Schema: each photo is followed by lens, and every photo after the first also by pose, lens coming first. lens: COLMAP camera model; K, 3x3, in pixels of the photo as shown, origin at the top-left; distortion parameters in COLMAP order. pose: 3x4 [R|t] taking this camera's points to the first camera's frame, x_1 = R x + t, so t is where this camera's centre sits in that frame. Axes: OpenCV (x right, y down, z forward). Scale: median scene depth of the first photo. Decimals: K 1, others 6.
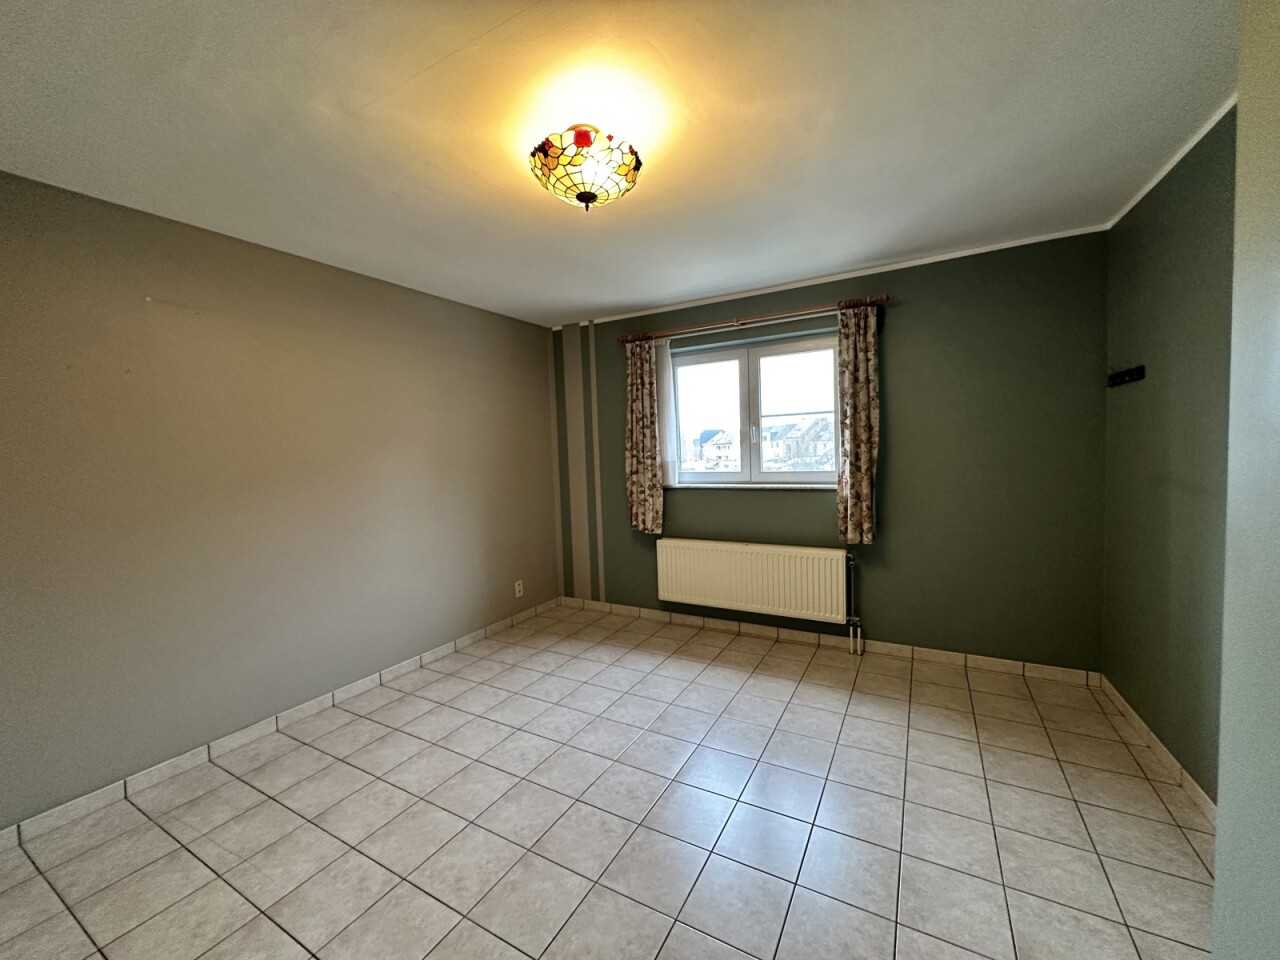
lens RADIAL K [[507.0, 0, 638.2], [0, 507.0, 477.5], [0, 0, 1]] dist [-0.006333, 0.001179]
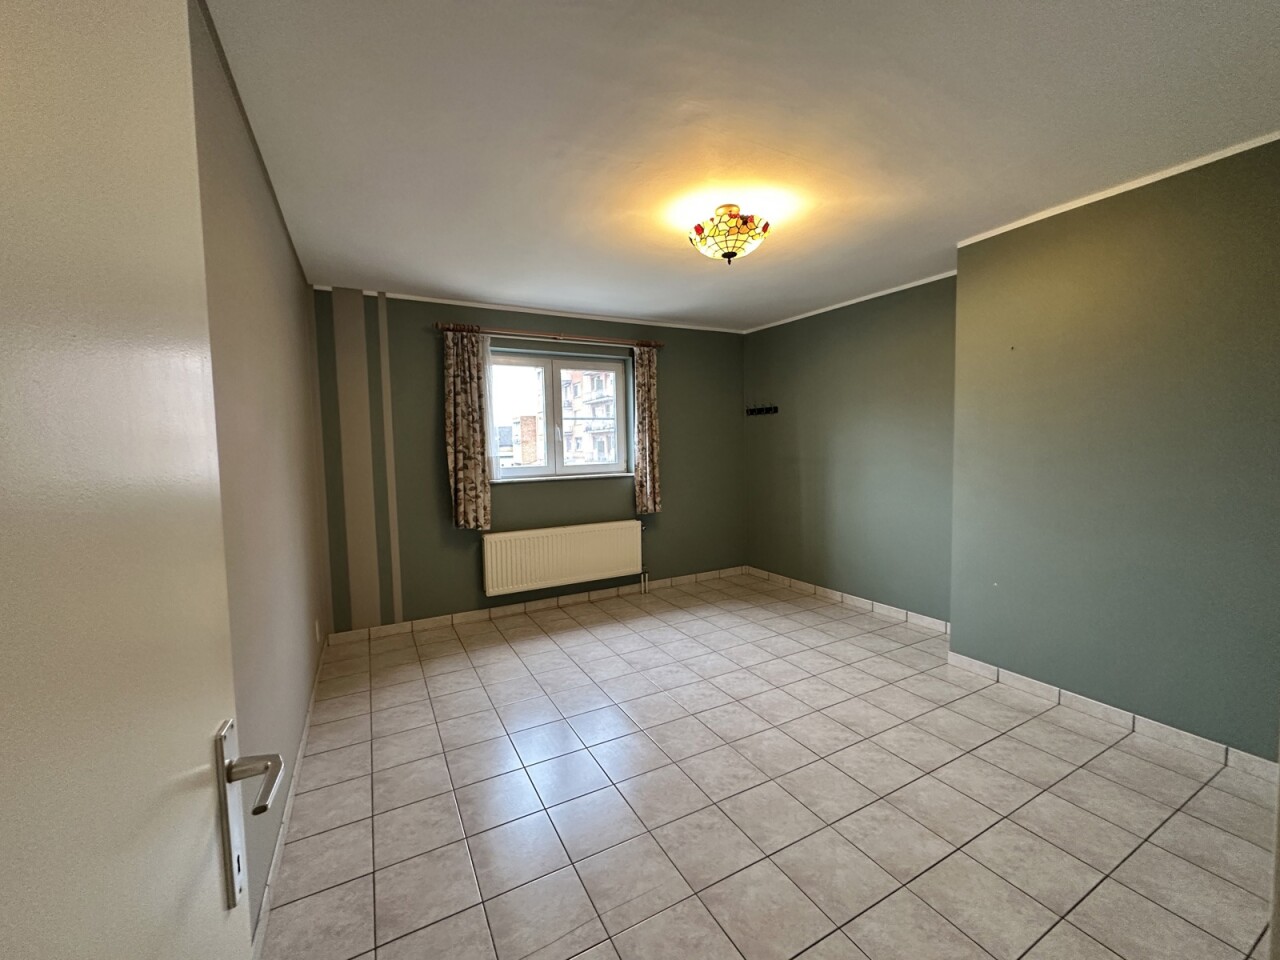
lens RADIAL K [[507.0, 0, 638.6], [0, 507.0, 477.8], [0, 0, 1]] dist [-0.006333, 0.001179]
pose [[0.538273, -0.031890, 0.842167, -0.644138], [0.050782, 0.998695, 0.005360, 0.019280], [-0.841239, 0.039882, 0.539191, 0.214819]]
